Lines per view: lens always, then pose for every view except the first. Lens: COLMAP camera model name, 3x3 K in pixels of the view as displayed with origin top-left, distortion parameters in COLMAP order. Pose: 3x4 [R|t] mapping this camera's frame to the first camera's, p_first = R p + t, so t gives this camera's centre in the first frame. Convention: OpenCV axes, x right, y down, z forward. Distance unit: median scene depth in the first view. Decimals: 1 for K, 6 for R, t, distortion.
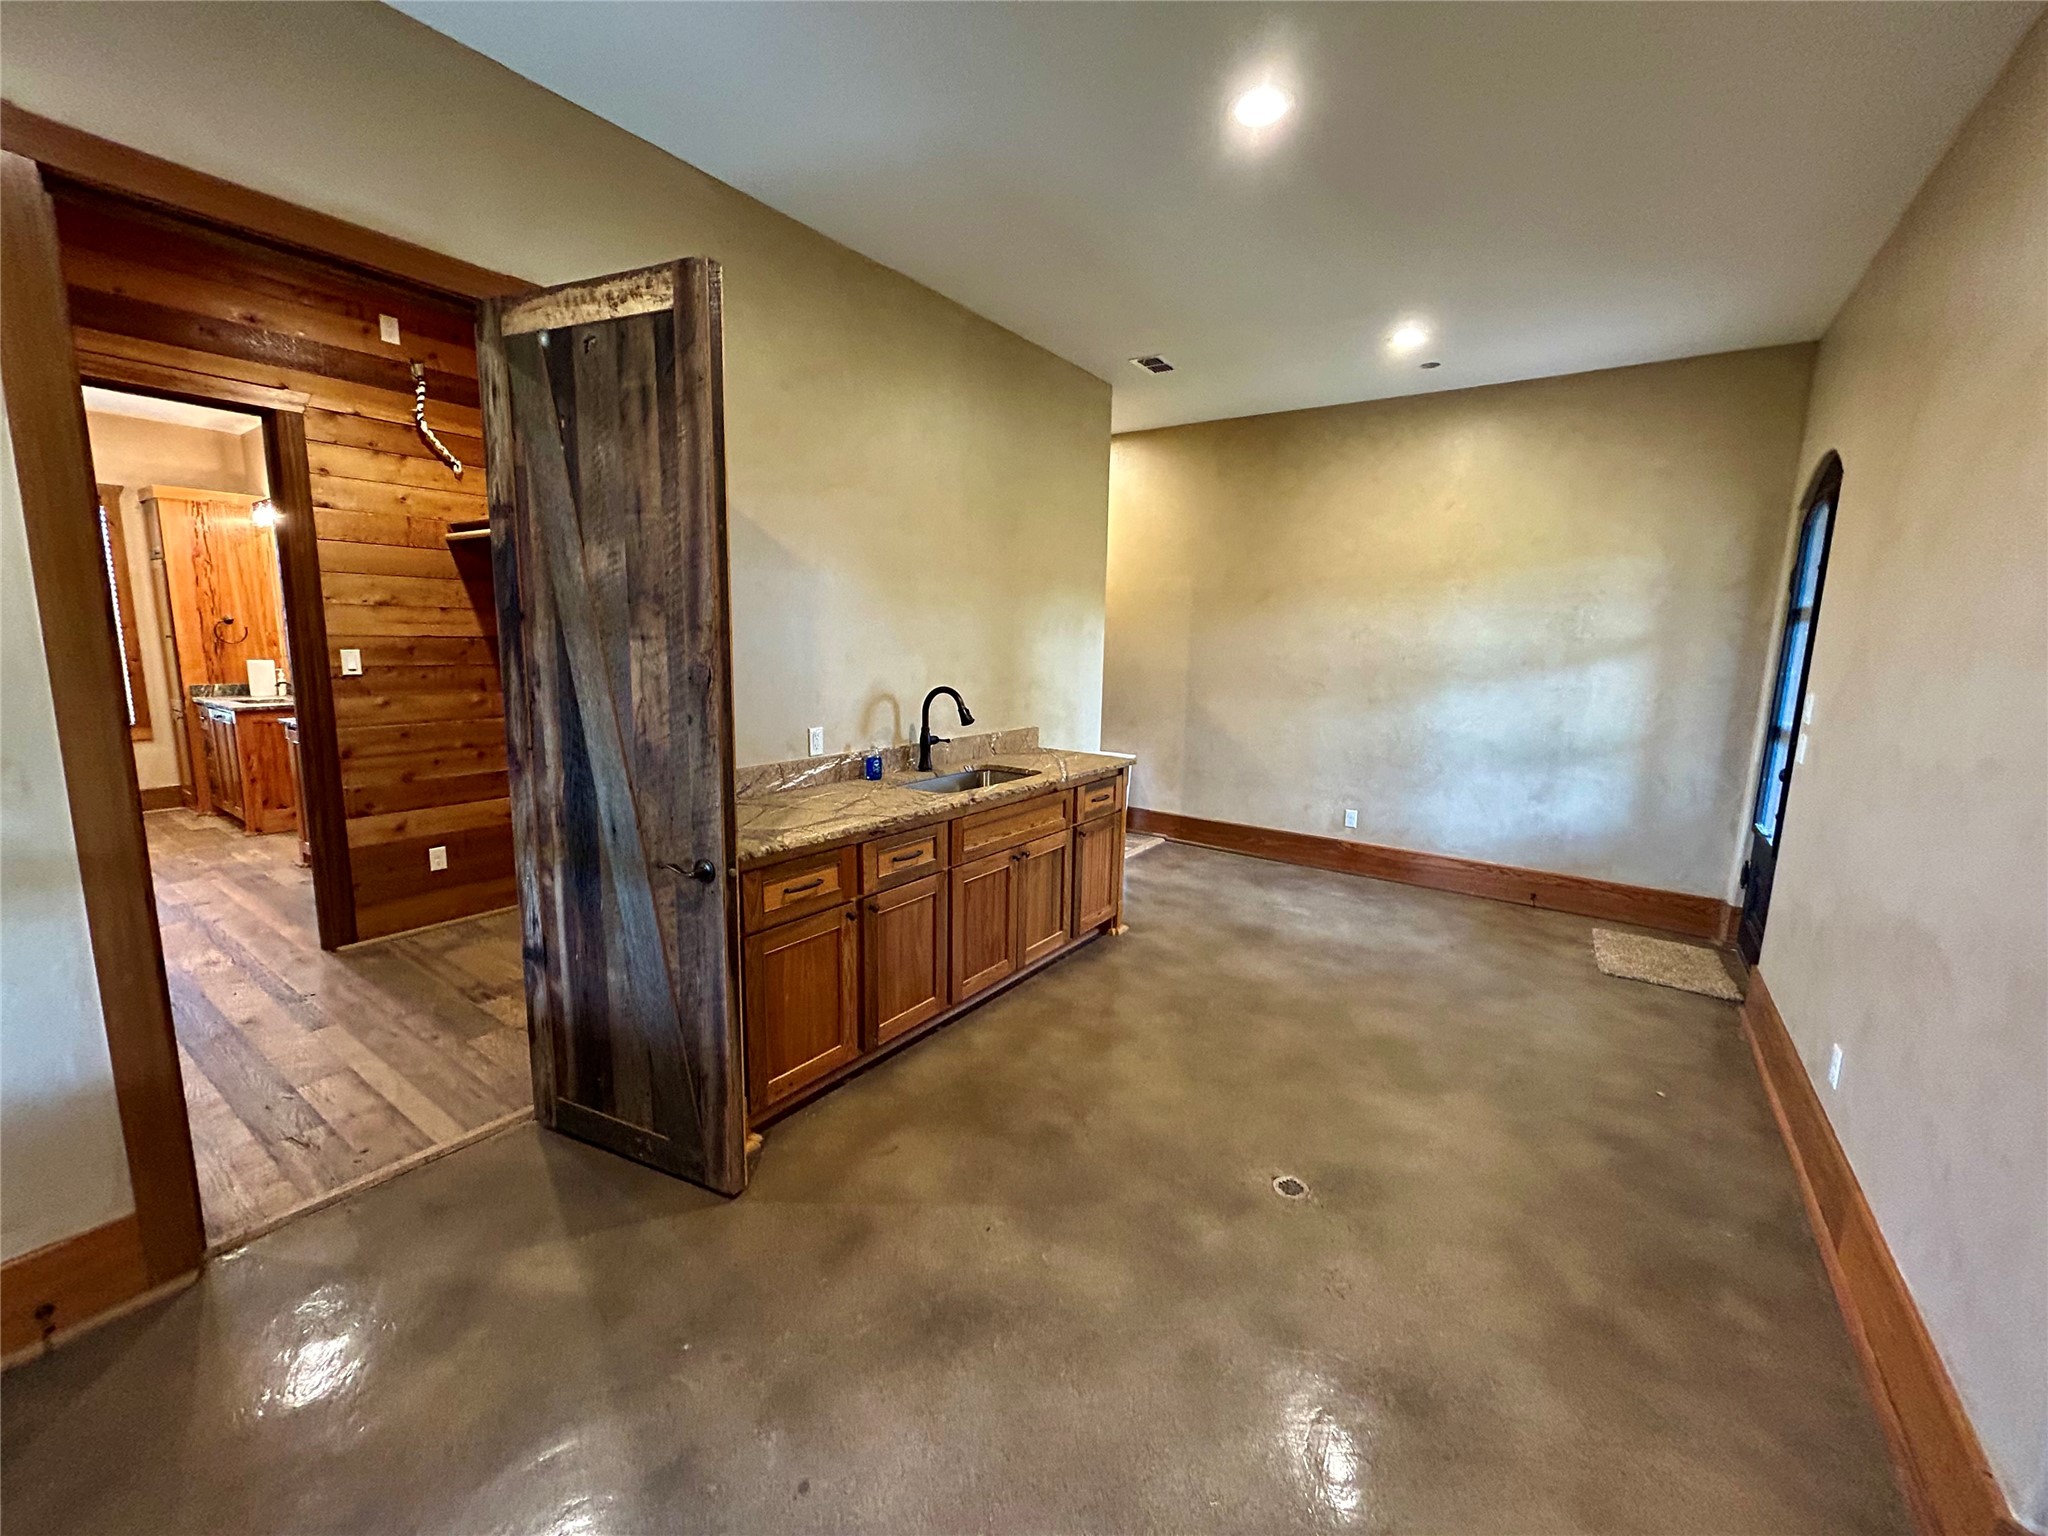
lens RADIAL K [[820.6, 0, 1025.6], [0, 820.6, 764.2], [0, 0, 1]] dist [-0.001149, -0.000013]
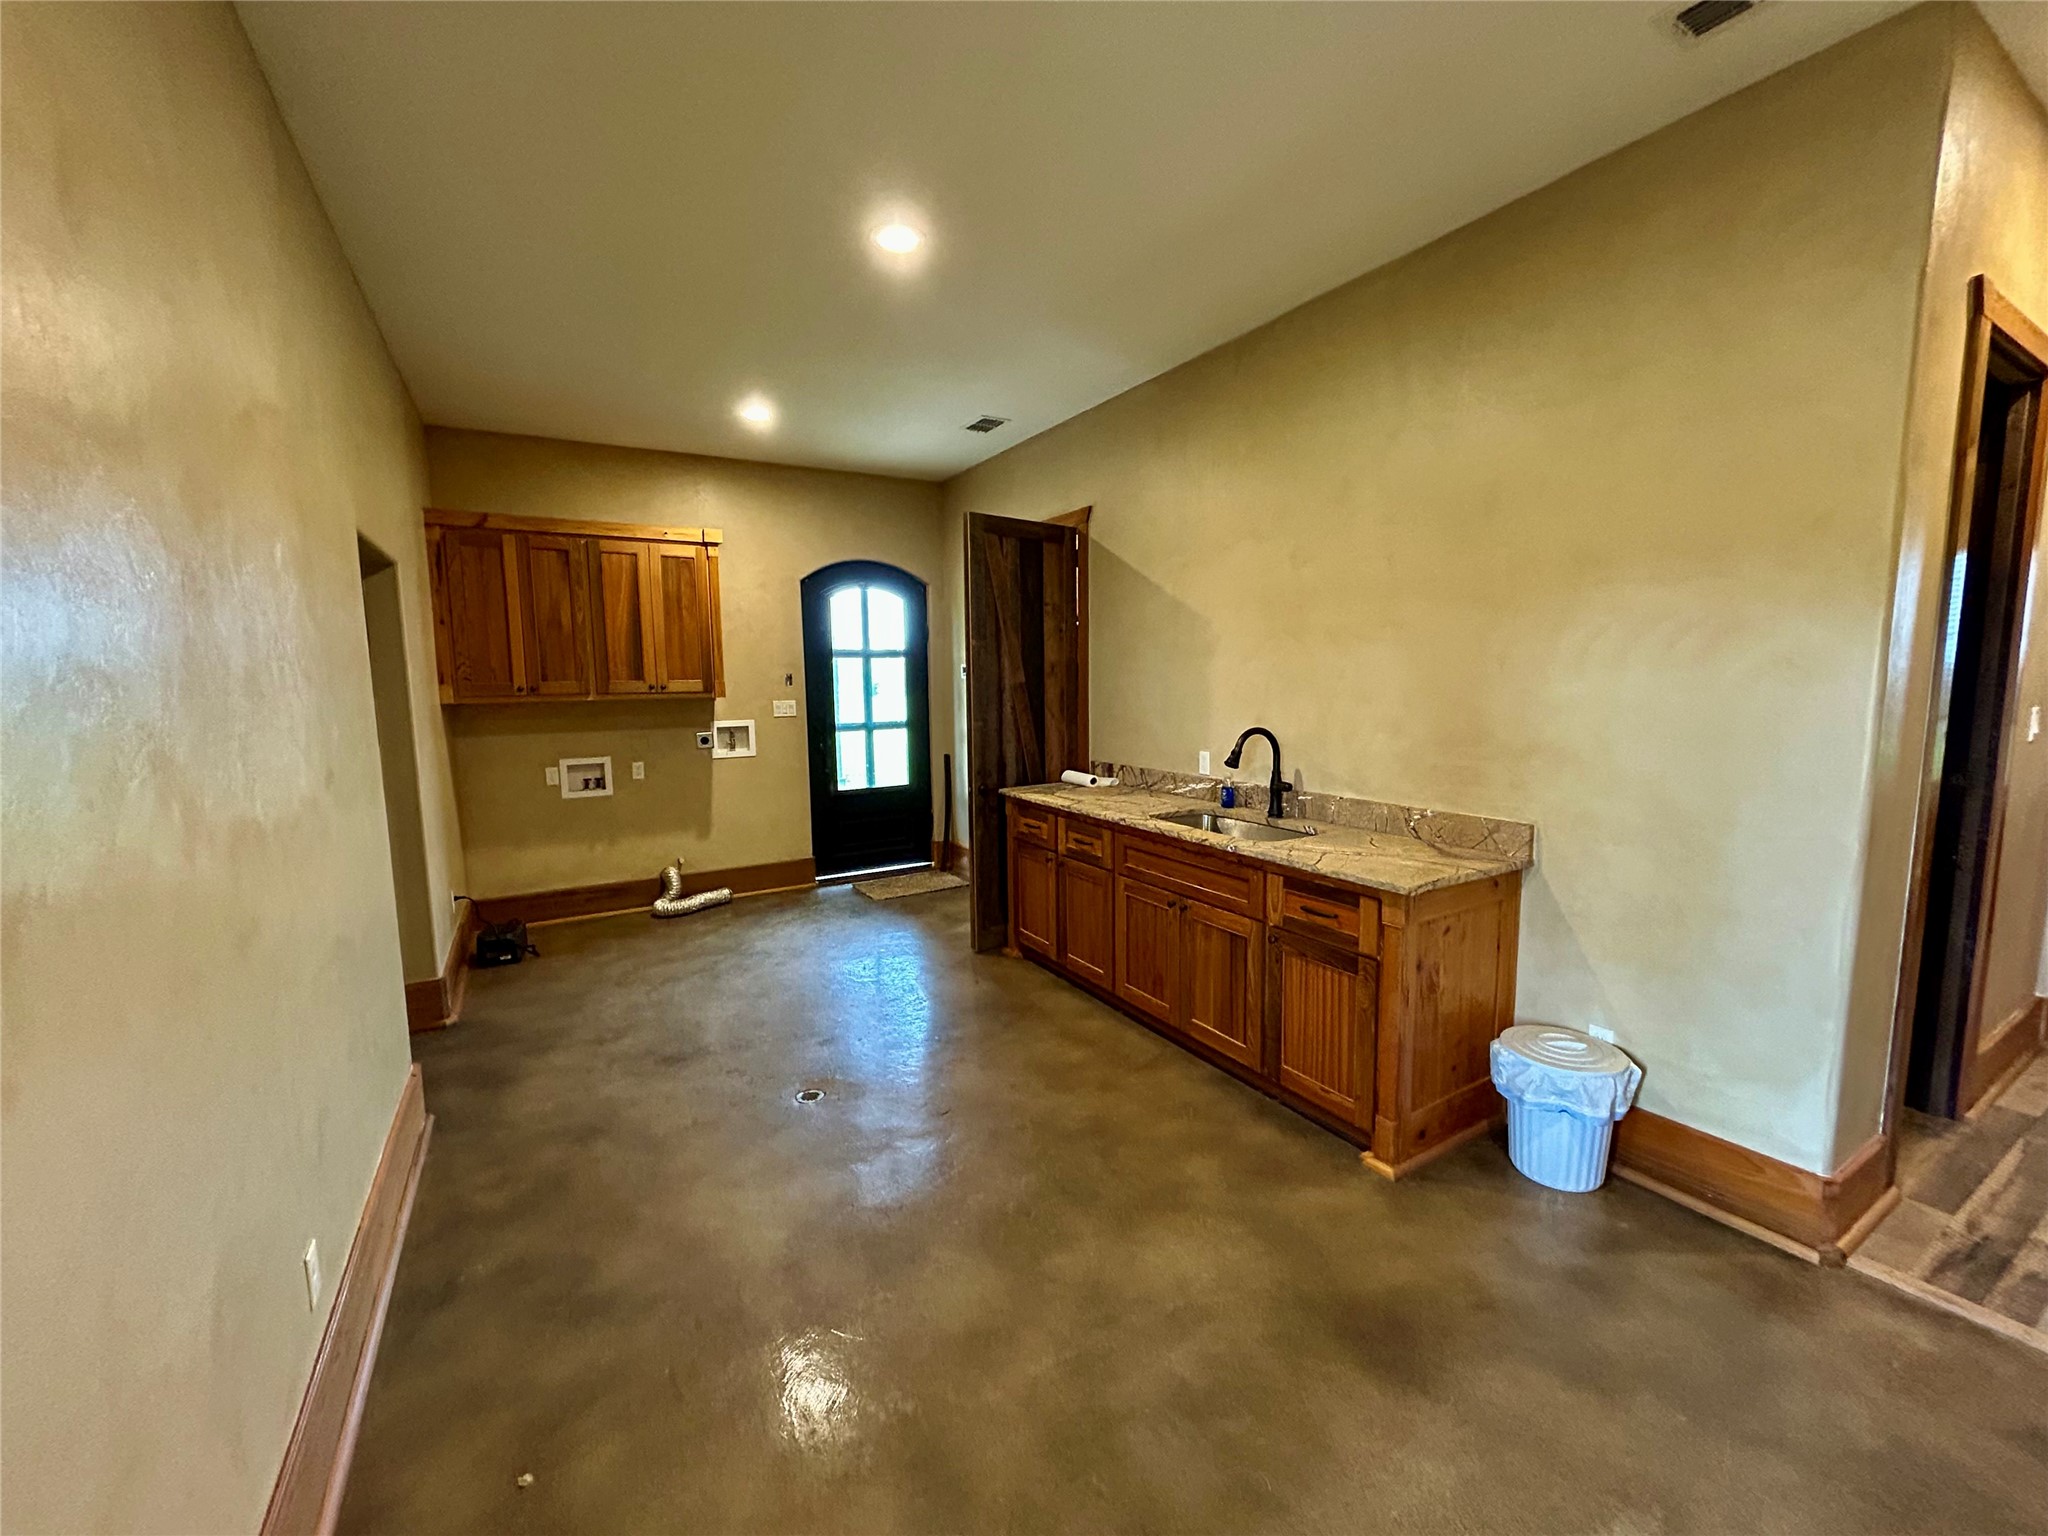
lens RADIAL K [[820.6, 0, 1025.6], [0, 820.6, 764.2], [0, 0, 1]] dist [-0.001149, -0.000013]
pose [[-0.411651, 0.085974, -0.907277, 0.907422], [-0.135146, 0.978774, 0.154068, -0.168732], [0.901265, 0.186038, -0.391295, 1.181726]]
